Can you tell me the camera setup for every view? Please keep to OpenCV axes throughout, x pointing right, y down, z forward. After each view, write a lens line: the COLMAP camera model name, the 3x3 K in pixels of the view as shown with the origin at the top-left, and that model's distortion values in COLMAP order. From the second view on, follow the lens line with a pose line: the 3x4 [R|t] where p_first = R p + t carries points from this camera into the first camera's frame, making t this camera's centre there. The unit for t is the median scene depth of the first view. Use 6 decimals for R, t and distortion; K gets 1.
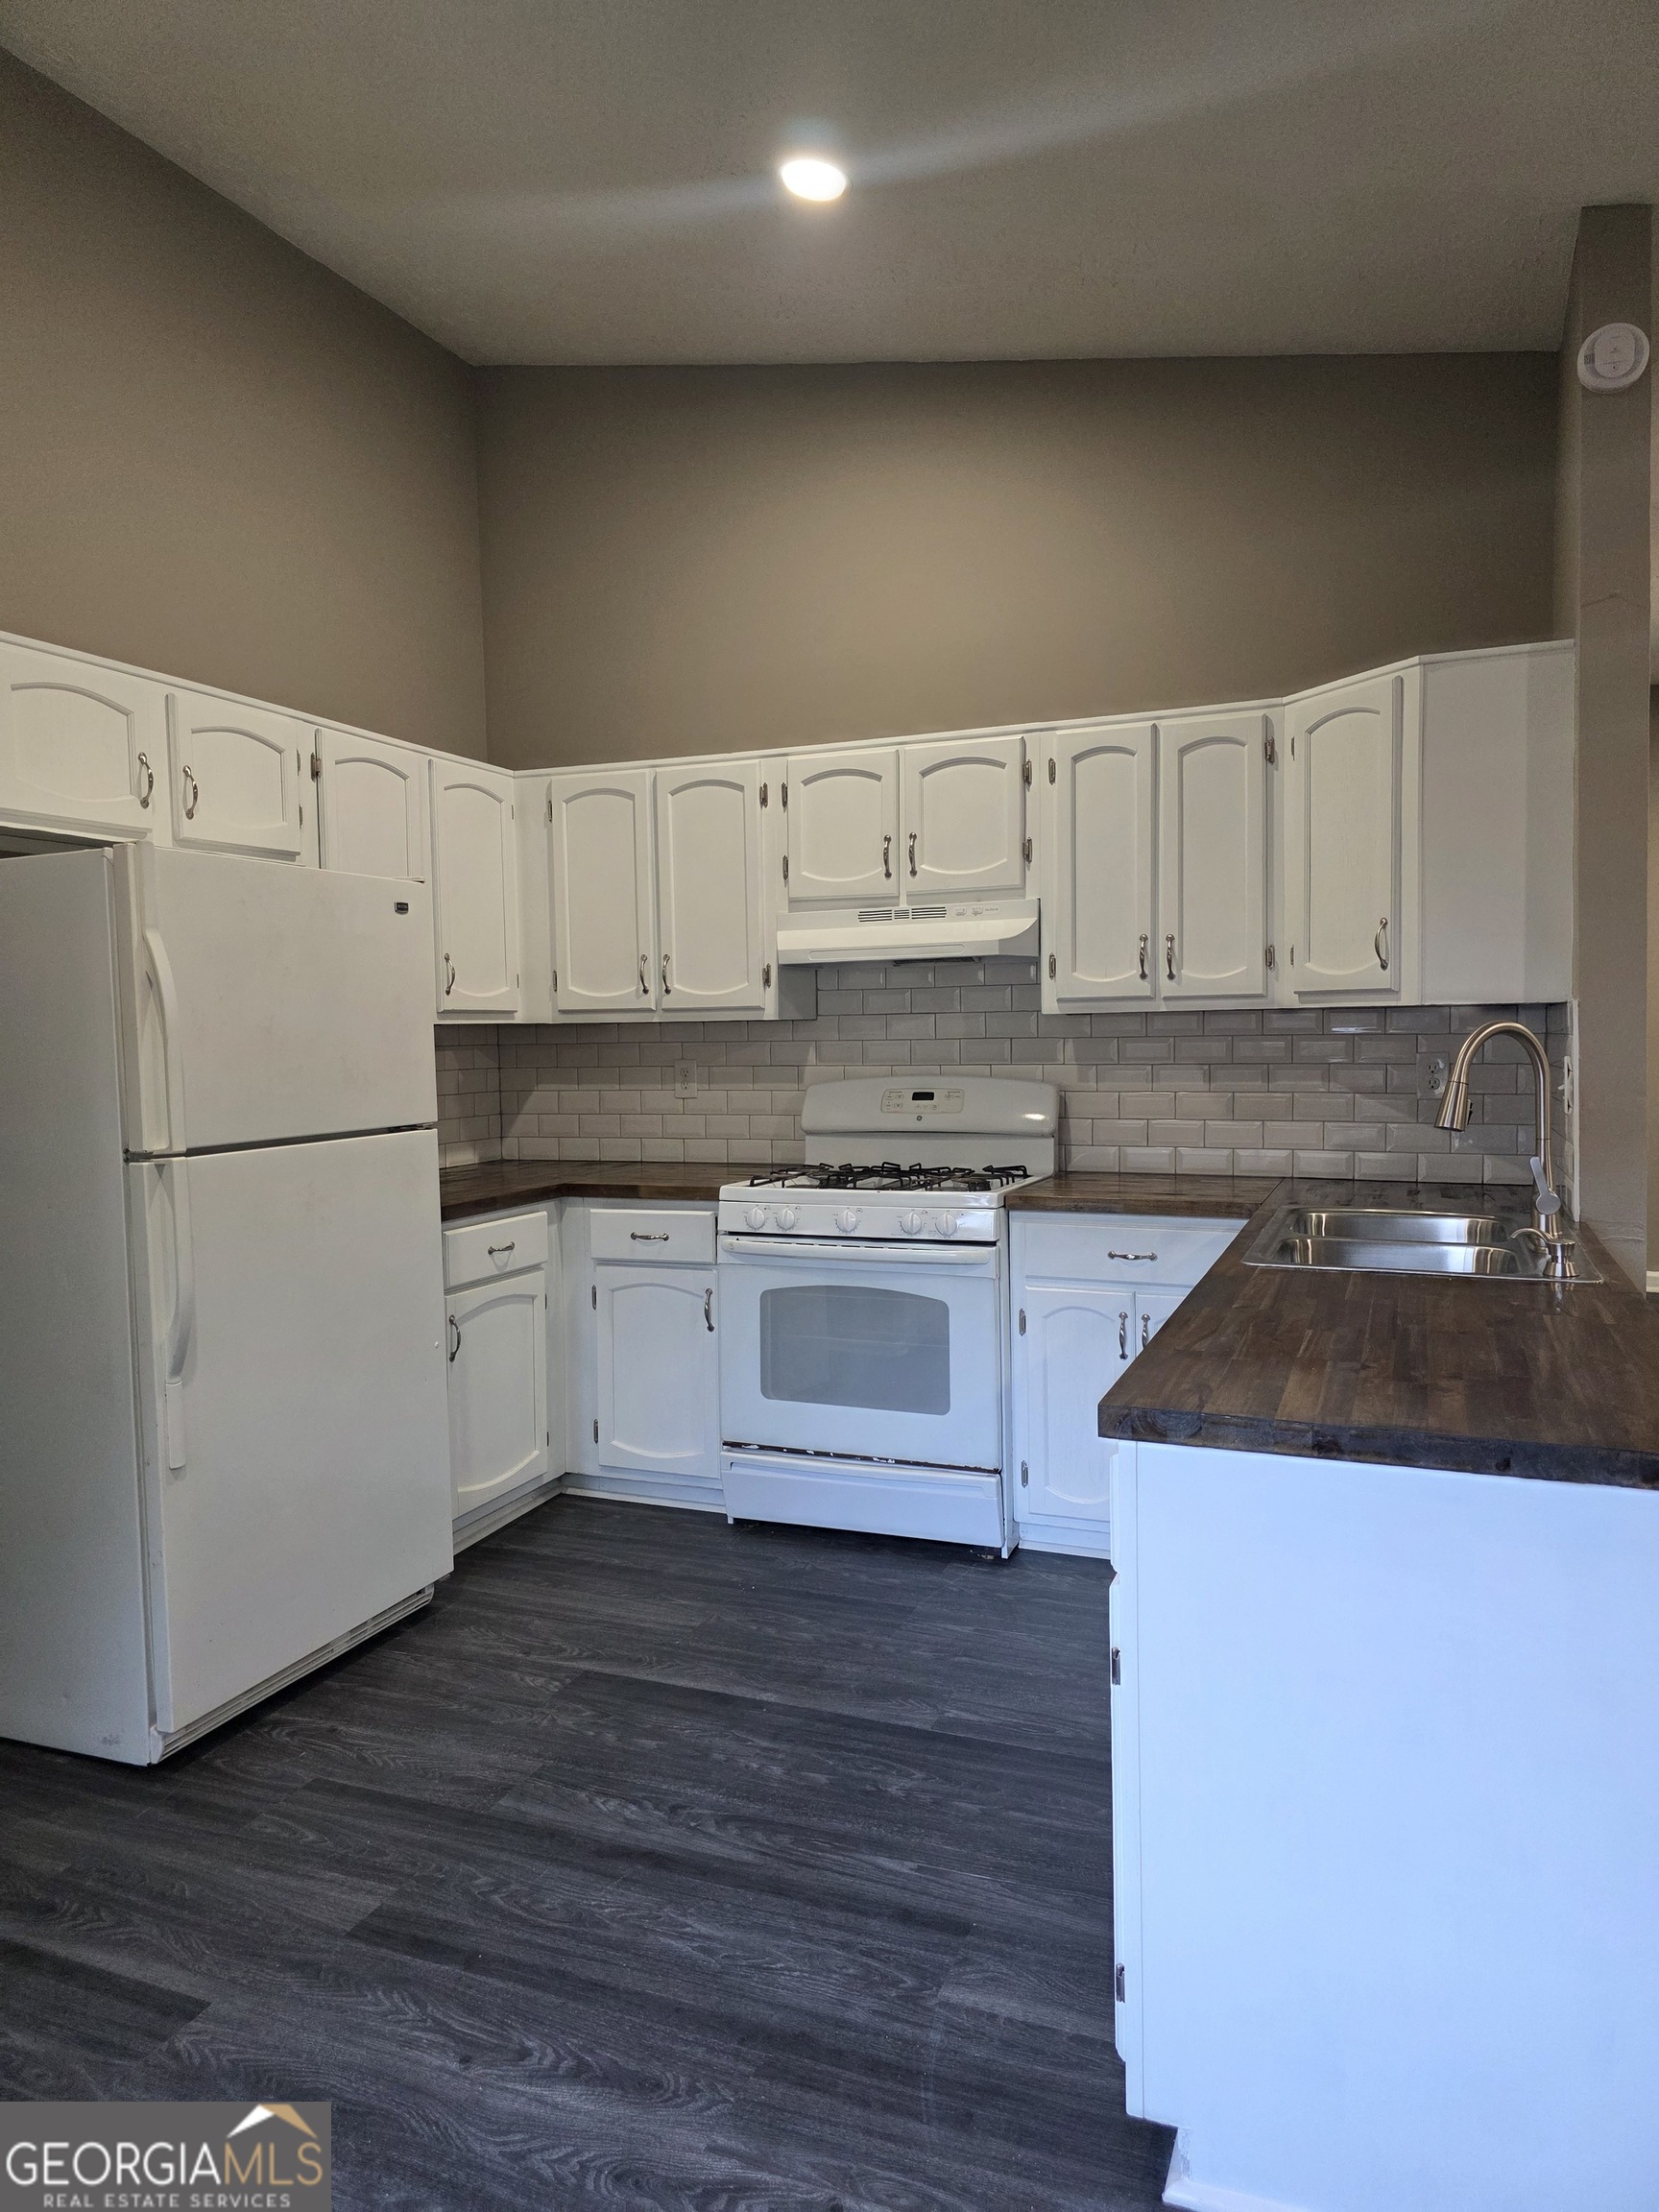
lens RADIAL K [[1489.8, 0, 826.9], [0, 1489.8, 1102.9], [0, 0, 1]] dist [0.055999, -0.049934]
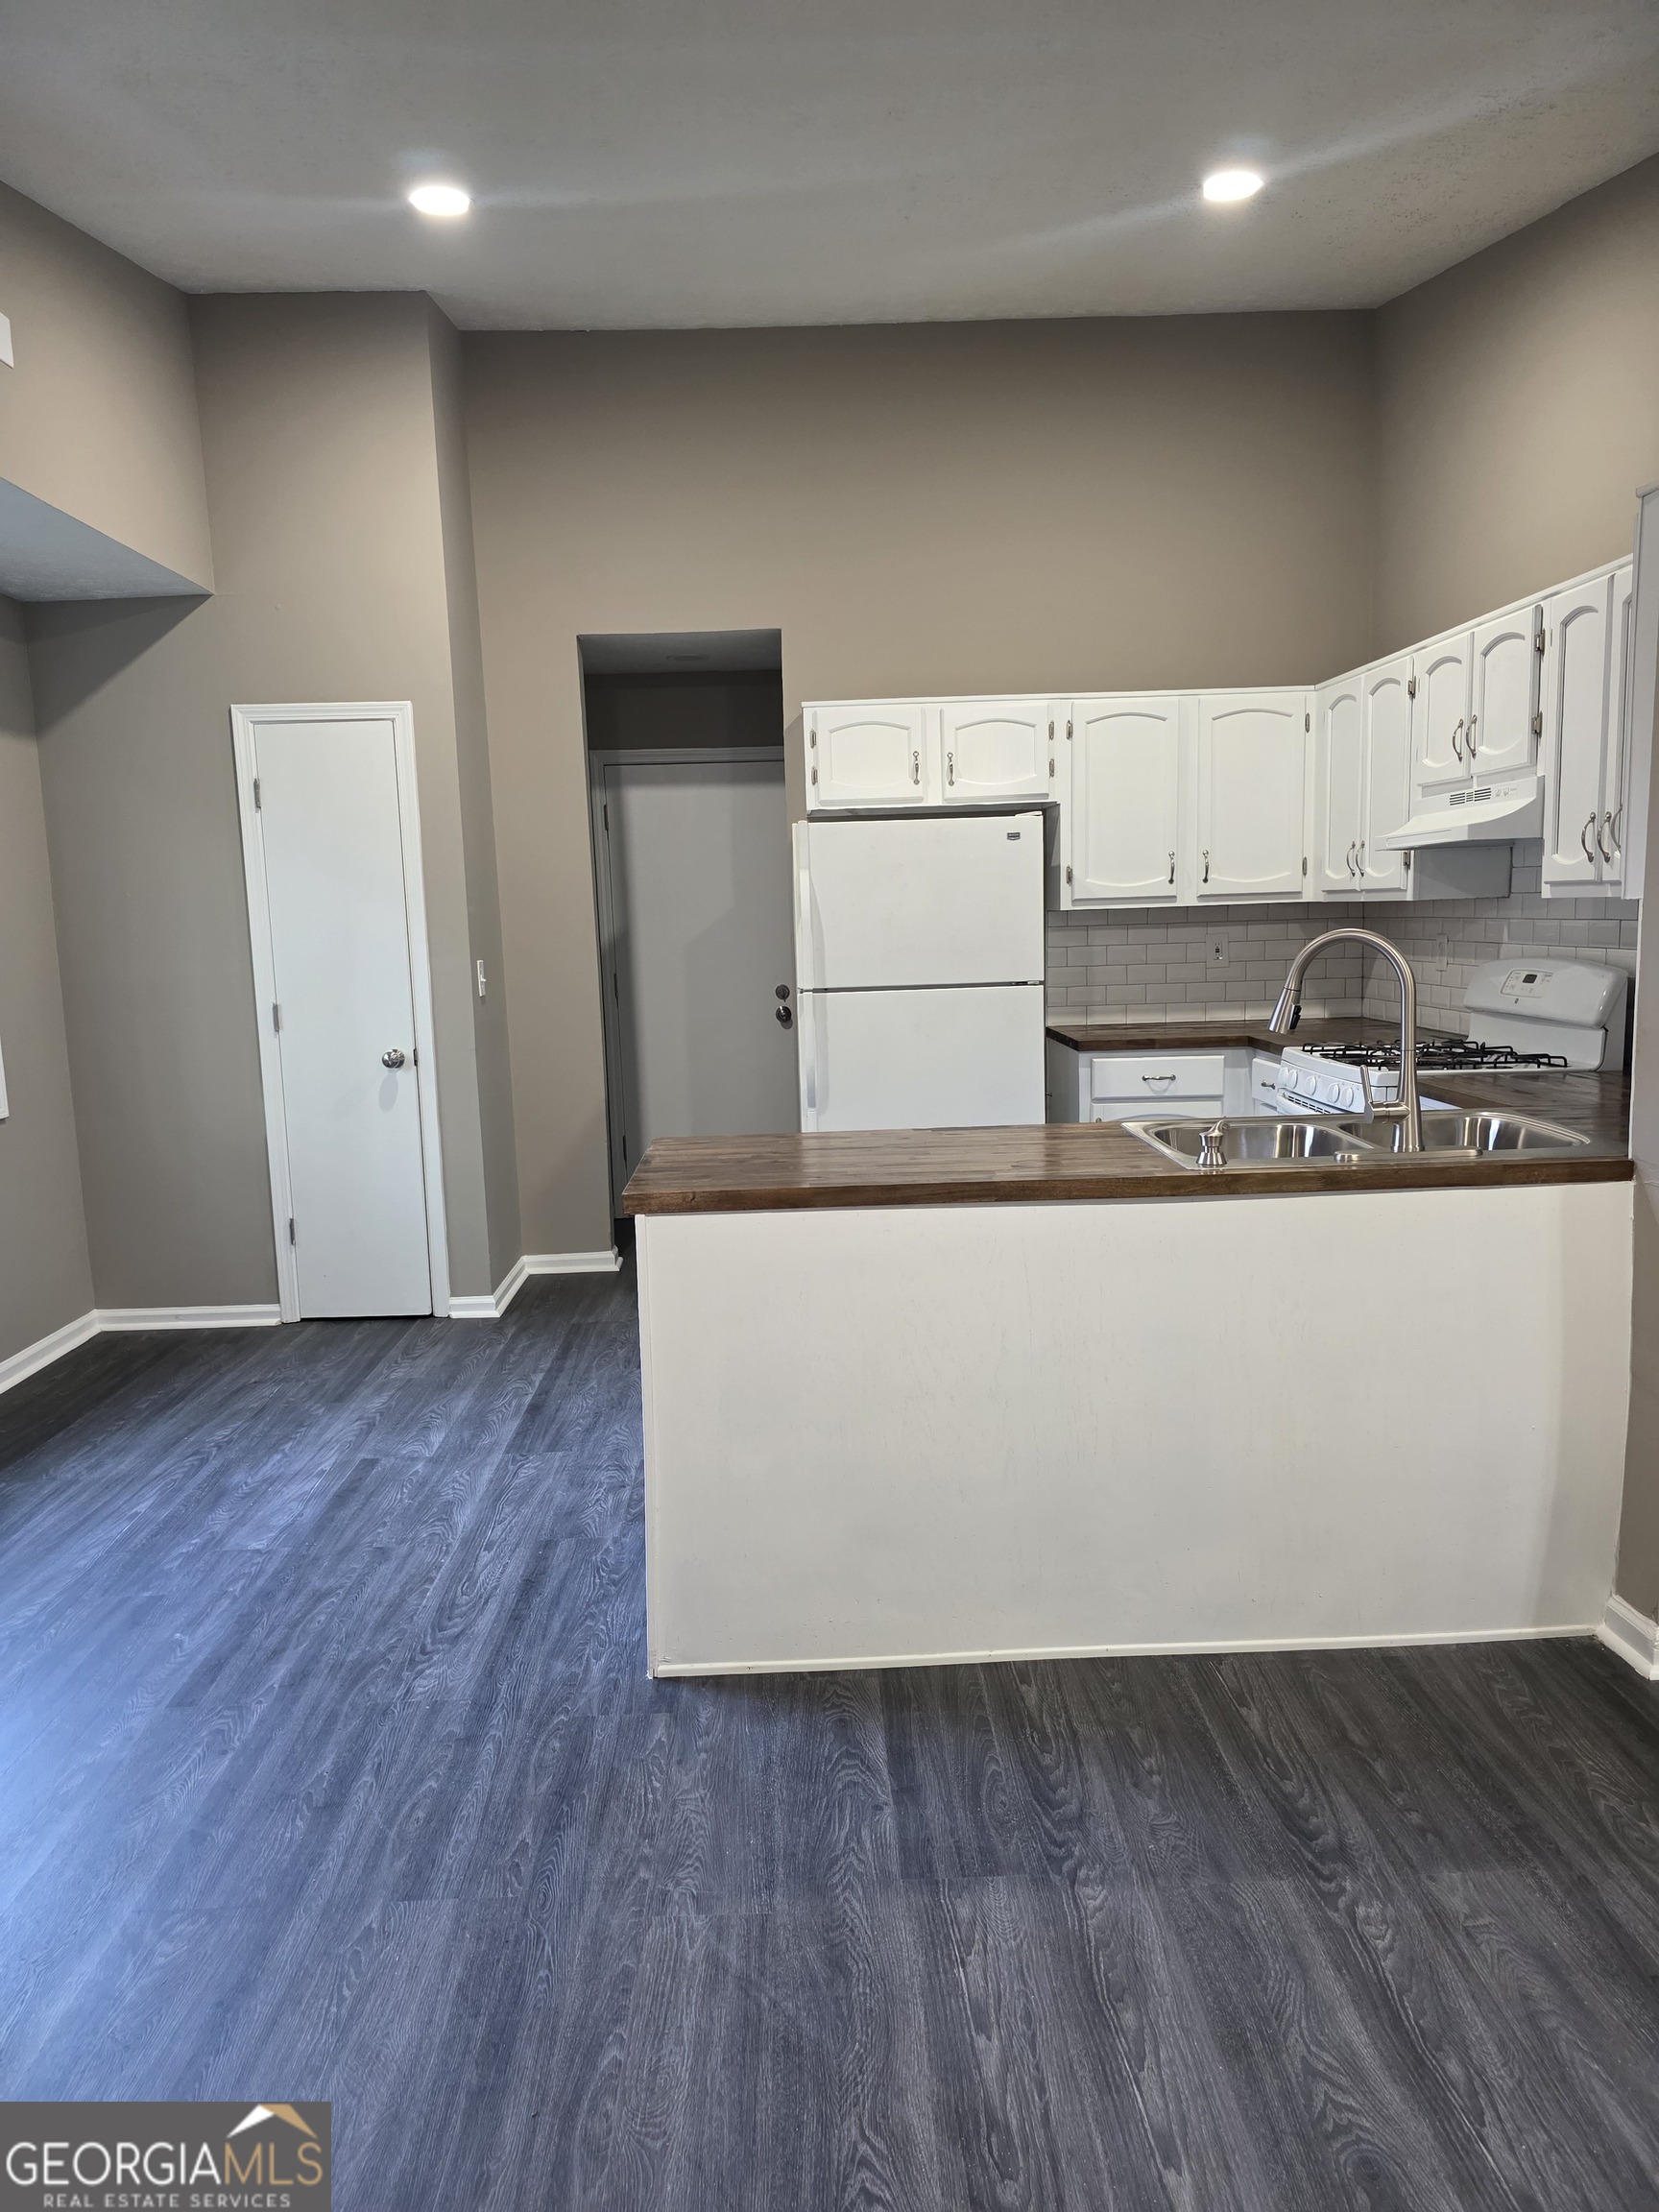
lens RADIAL K [[1489.8, 0, 813.4], [0, 1489.8, 1105.5], [0, 0, 1]] dist [0.055999, -0.049934]
pose [[0.394884, 0.121954, -0.910601, 0.839517], [-0.023276, 0.992161, 0.122783, -0.033853], [0.918436, -0.027290, 0.394627, 0.182369]]
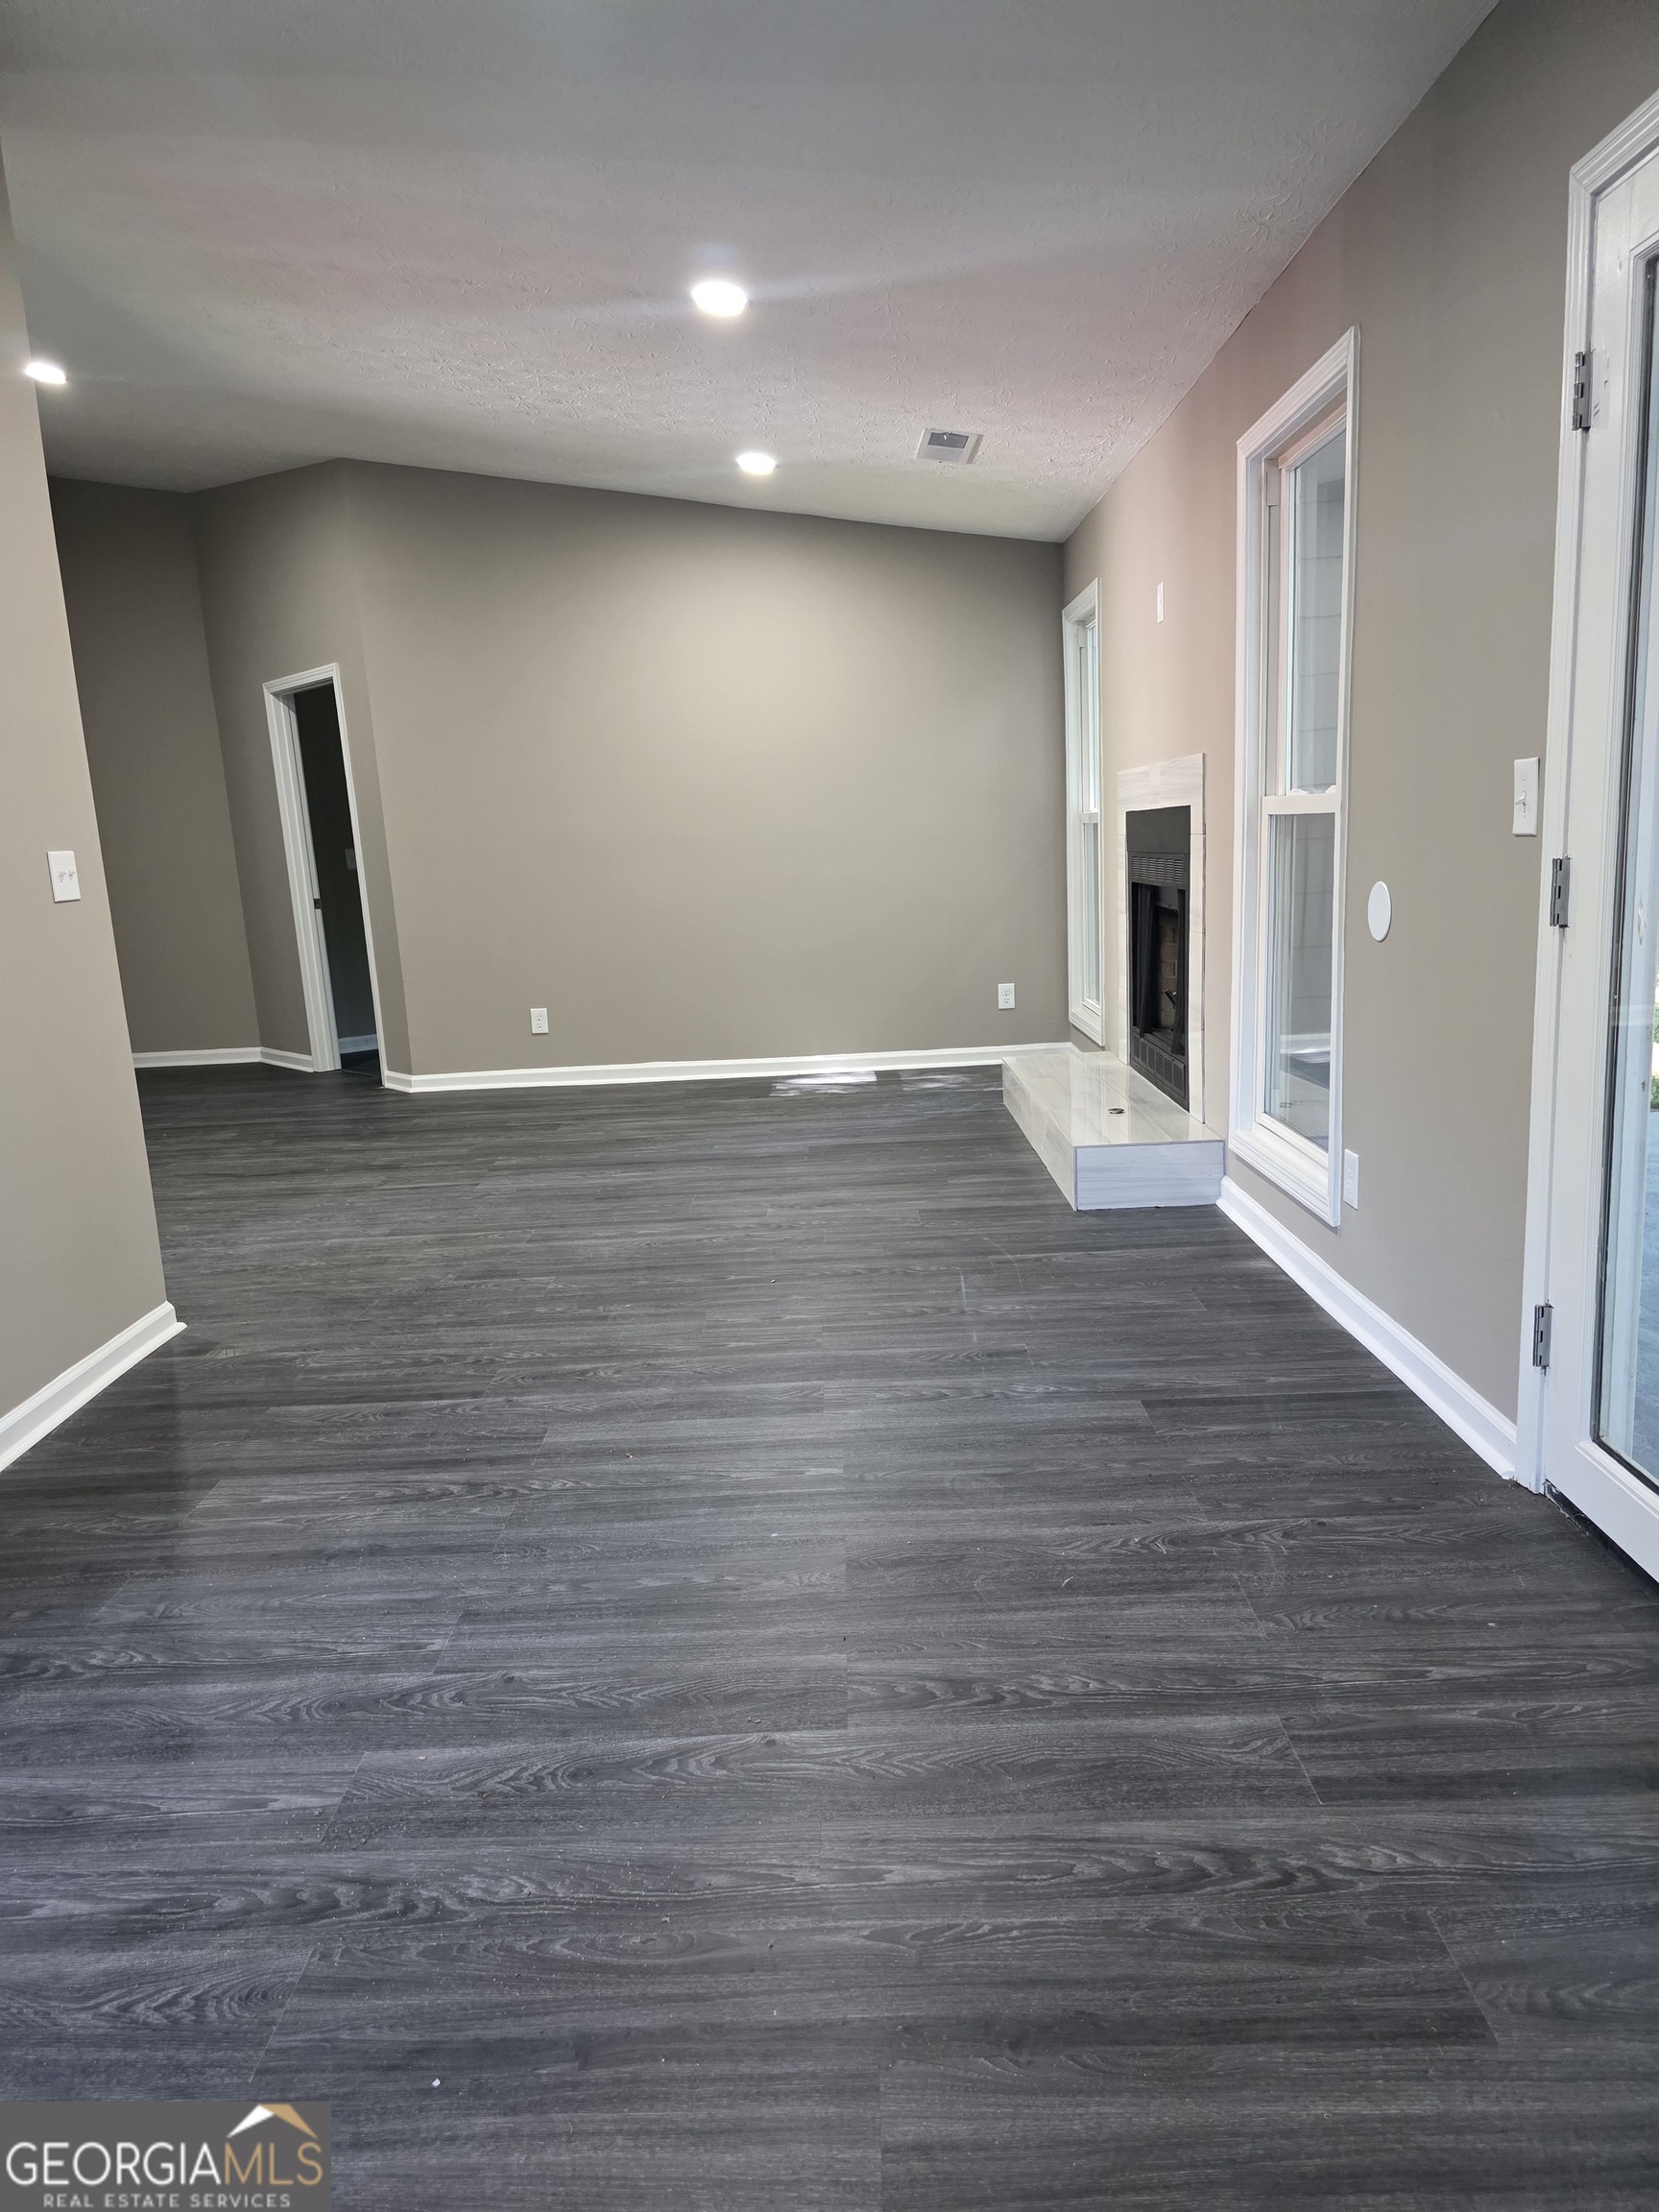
lens RADIAL K [[1489.8, 0, 807.5], [0, 1489.8, 1113.2], [0, 0, 1]] dist [0.055999, -0.049934]
pose [[0.934138, -0.101773, 0.342094, 0.556717], [0.060734, 0.989831, 0.128631, 0.034147], [-0.351706, -0.099383, 0.930820, -0.055800]]
